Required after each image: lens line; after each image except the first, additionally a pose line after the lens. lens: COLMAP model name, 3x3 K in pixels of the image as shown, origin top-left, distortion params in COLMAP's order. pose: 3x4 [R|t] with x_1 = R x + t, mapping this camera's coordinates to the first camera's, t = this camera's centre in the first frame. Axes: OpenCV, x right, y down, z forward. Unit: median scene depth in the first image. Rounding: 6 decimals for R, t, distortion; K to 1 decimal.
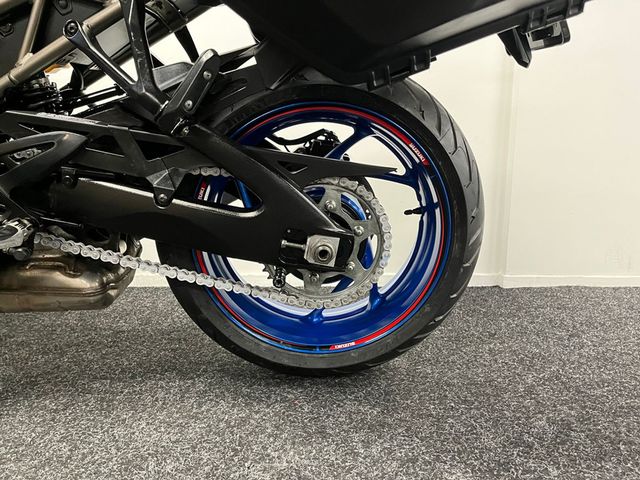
lens RADIAL K [[481.3, 0, 319.6], [0, 481.3, 238.7], [0, 0, 1]] dist [0.076973, -0.106647]
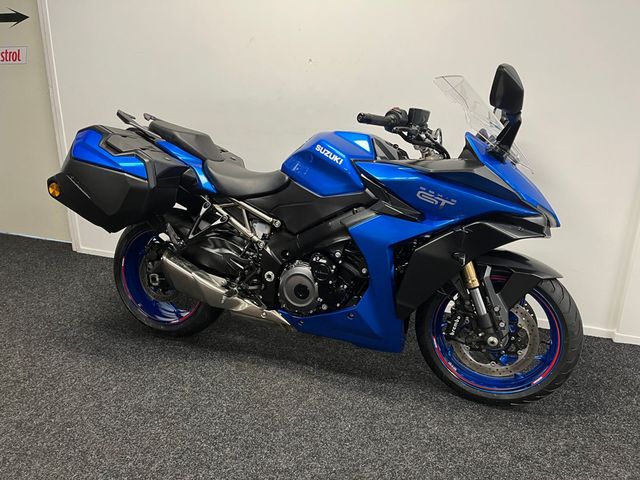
lens RADIAL K [[481.3, 0, 320.9], [0, 481.3, 242.0], [0, 0, 1]] dist [0.076973, -0.106647]
pose [[0.921657, 0.121107, -0.368620, 0.166444], [-0.062178, 0.983862, 0.167776, -0.731572], [0.382990, -0.131712, 0.914314, -1.148559]]
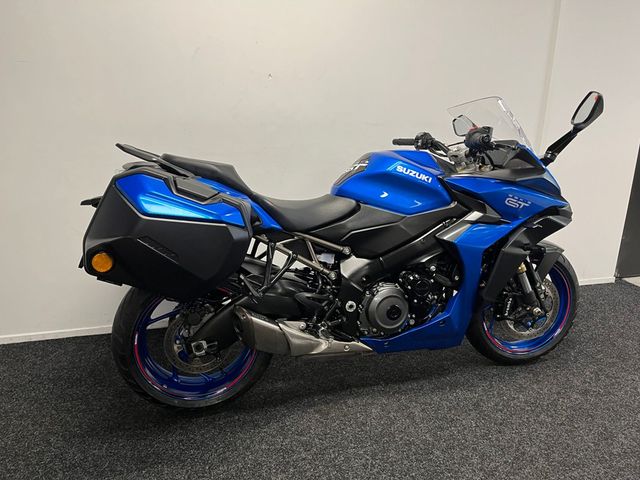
lens RADIAL K [[481.3, 0, 319.3], [0, 481.3, 242.6], [0, 0, 1]] dist [0.076973, -0.106647]
pose [[0.978834, -0.063322, 0.194611, -1.472156], [0.031808, 0.986445, 0.160982, -0.815850], [-0.202167, -0.151384, 0.967580, -1.213486]]
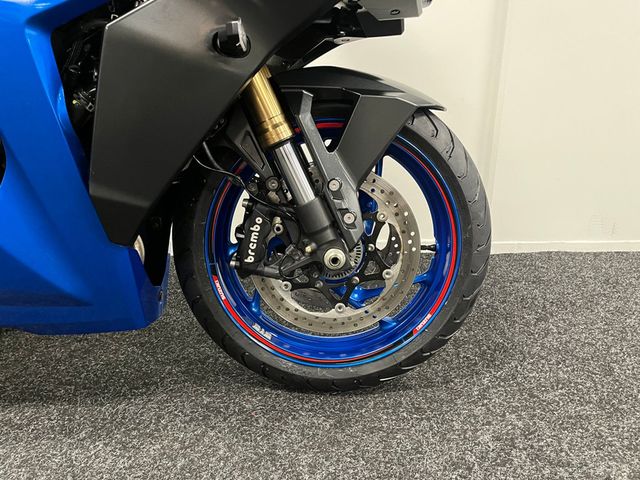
lens RADIAL K [[481.3, 0, 325.9], [0, 481.3, 235.6], [0, 0, 1]] dist [0.076973, -0.106647]
pose [[0.999978, -0.006004, -0.002673, 0.114357], [0.006371, 0.985436, 0.169926, -0.215010], [0.001614, -0.169939, 0.985453, 0.050299]]
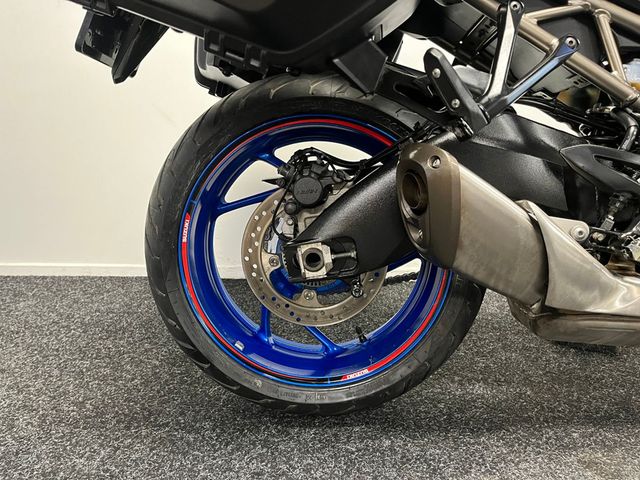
lens RADIAL K [[481.3, 0, 317.0], [0, 481.3, 241.2], [0, 0, 1]] dist [0.076973, -0.106647]
pose [[0.995813, 0.009557, -0.090914, -1.516630], [-0.000175, 0.994717, 0.102653, -0.166942], [0.091414, -0.102207, 0.990554, -0.014777]]
